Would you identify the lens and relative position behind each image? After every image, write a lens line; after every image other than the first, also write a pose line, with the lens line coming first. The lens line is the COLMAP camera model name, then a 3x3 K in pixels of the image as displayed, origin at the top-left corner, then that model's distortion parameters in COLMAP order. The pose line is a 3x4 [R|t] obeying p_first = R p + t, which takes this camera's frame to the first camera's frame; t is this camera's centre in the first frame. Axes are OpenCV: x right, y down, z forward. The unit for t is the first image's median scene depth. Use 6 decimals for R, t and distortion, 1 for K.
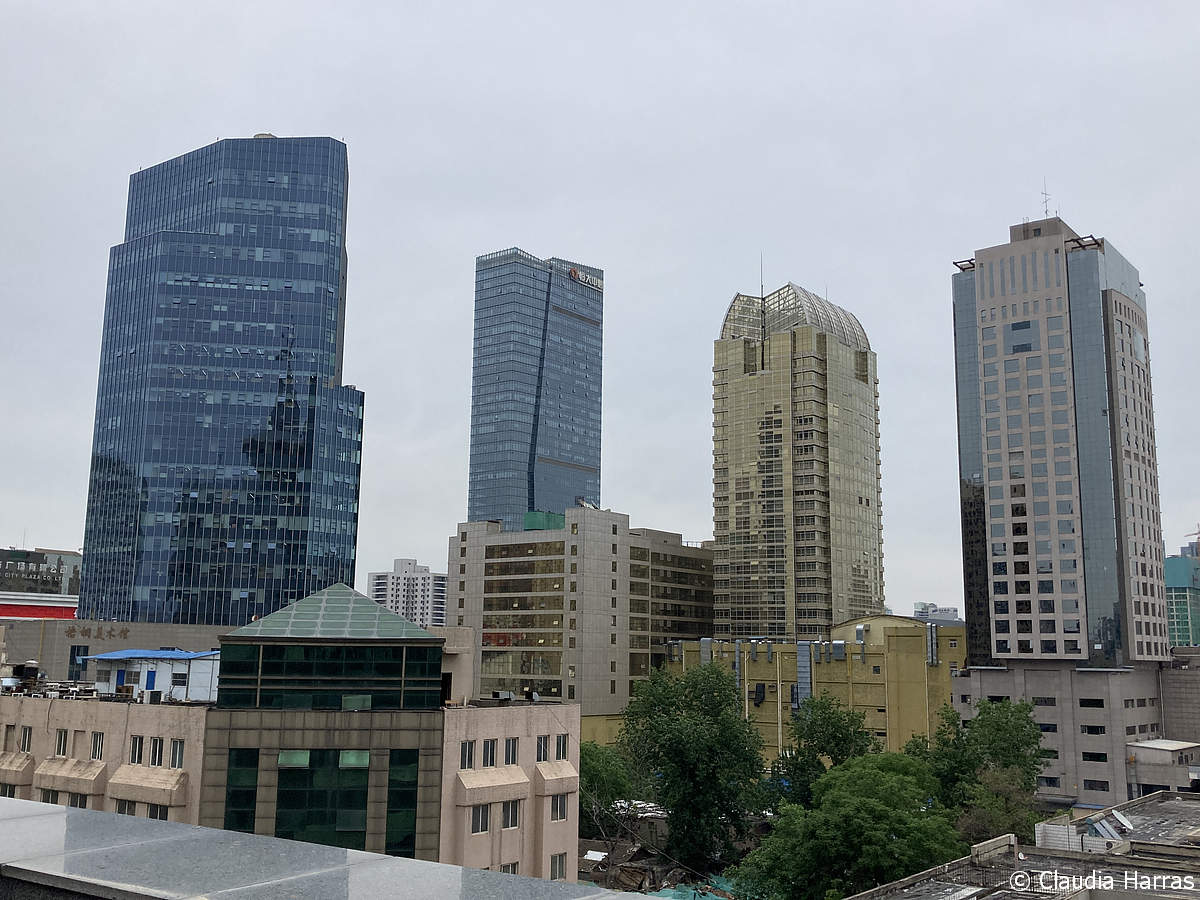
lens RADIAL K [[1192.3, 0, 597.7], [0, 1192.3, 432.4], [0, 0, 1]] dist [0.022670, 0.000000]
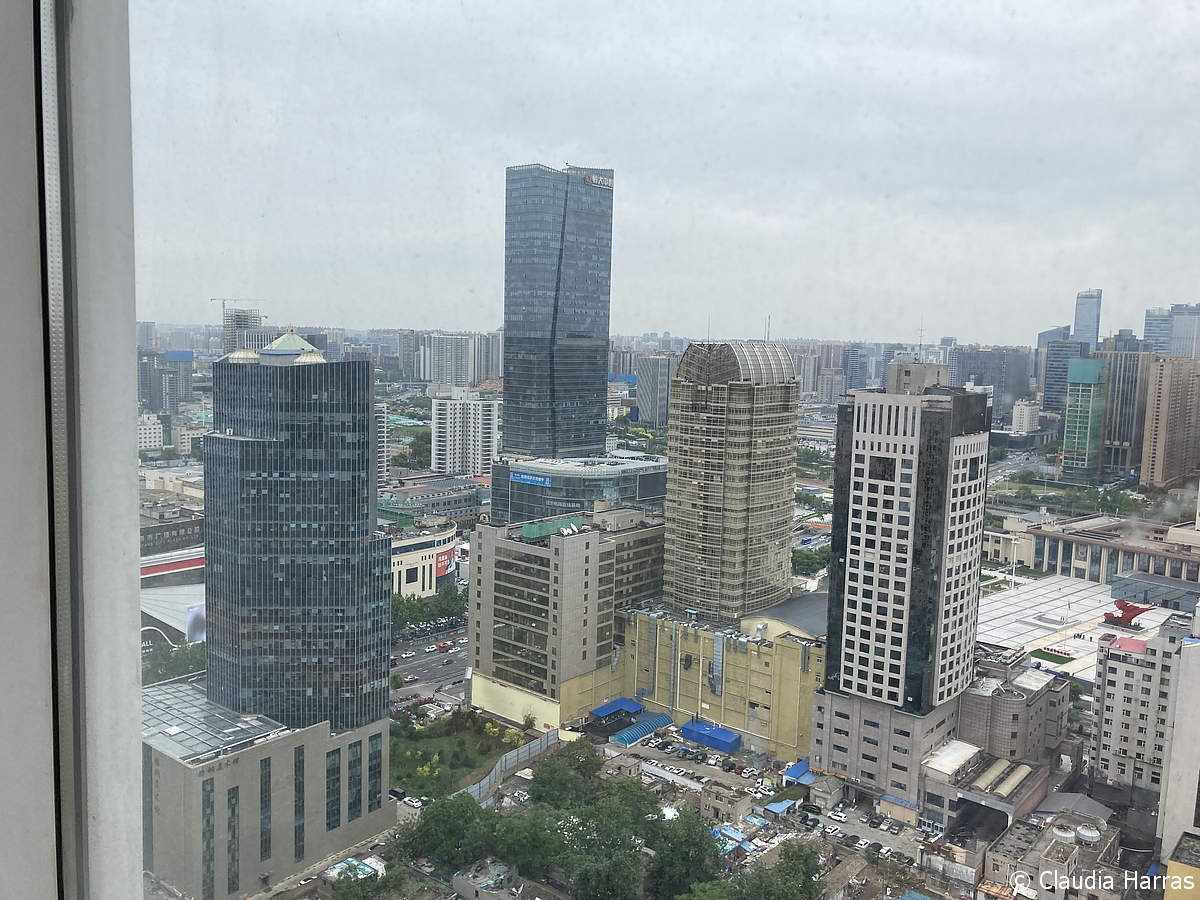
lens RADIAL K [[984.6, 0, 591.9], [0, 984.6, 428.2], [0, 0, 1]] dist [0.035915, -0.039293]
pose [[0.998958, 0.016866, -0.042409, 0.068193], [-0.004369, 0.960284, 0.278989, -0.379578], [0.045430, -0.278513, 0.959357, -0.051397]]
